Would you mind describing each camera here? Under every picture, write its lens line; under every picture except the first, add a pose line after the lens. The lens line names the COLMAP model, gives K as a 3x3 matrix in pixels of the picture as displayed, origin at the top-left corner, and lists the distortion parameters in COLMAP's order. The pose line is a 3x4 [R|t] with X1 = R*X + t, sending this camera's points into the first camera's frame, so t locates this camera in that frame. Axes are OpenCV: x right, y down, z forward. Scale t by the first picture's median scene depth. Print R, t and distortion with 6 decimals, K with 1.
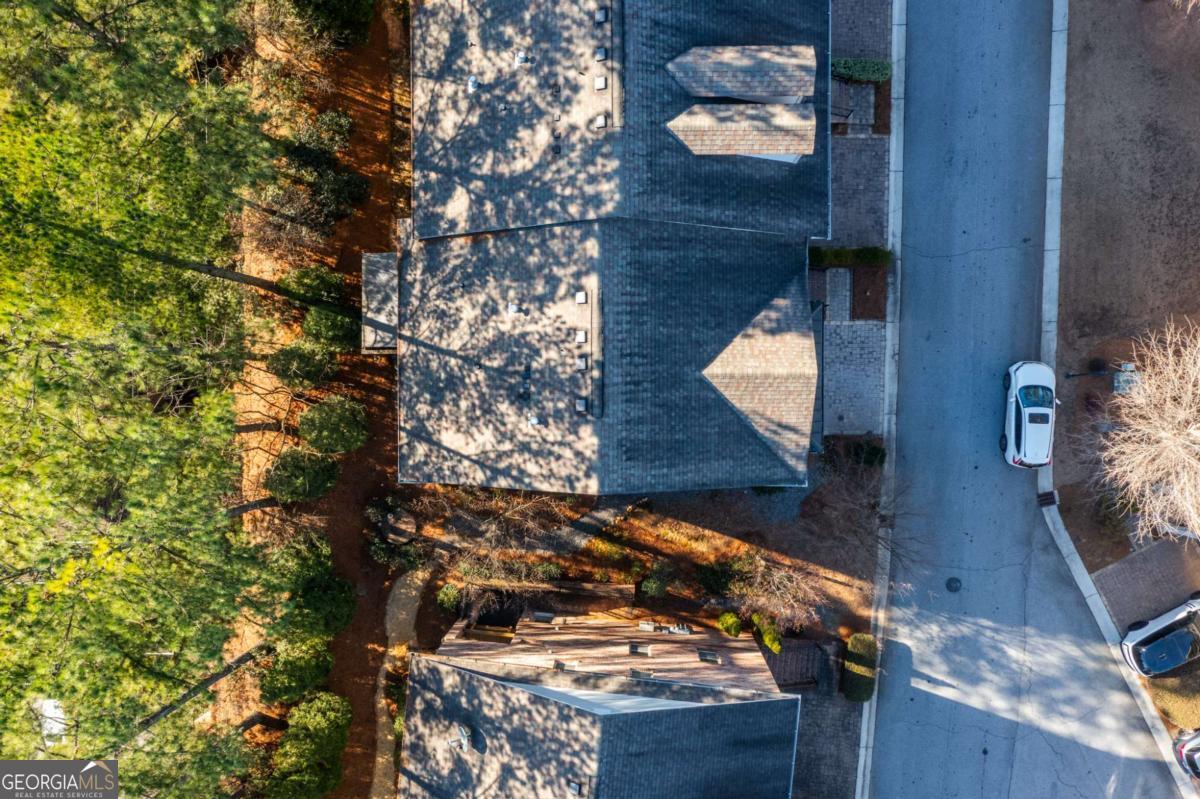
lens RADIAL K [[951.3, 0, 602.8], [0, 951.3, 402.3], [0, 0, 1]] dist [-0.008524, 0.004461]
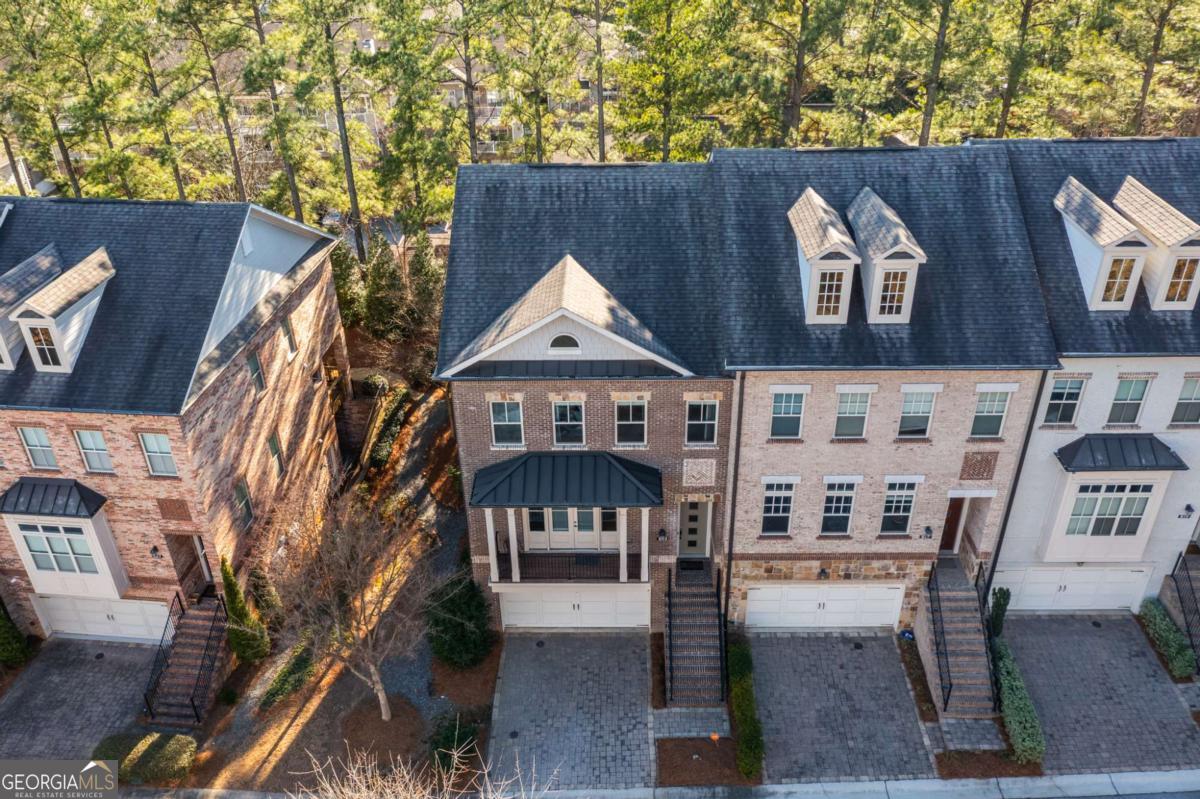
lens RADIAL K [[951.3, 0, 602.8], [0, 951.3, 402.3], [0, 0, 1]] dist [-0.008524, 0.004461]
pose [[-0.009277, 0.545528, -0.838041, 0.709015], [-0.999957, -0.004663, 0.008035, -0.053001], [0.000476, 0.838080, 0.545547, 0.426346]]
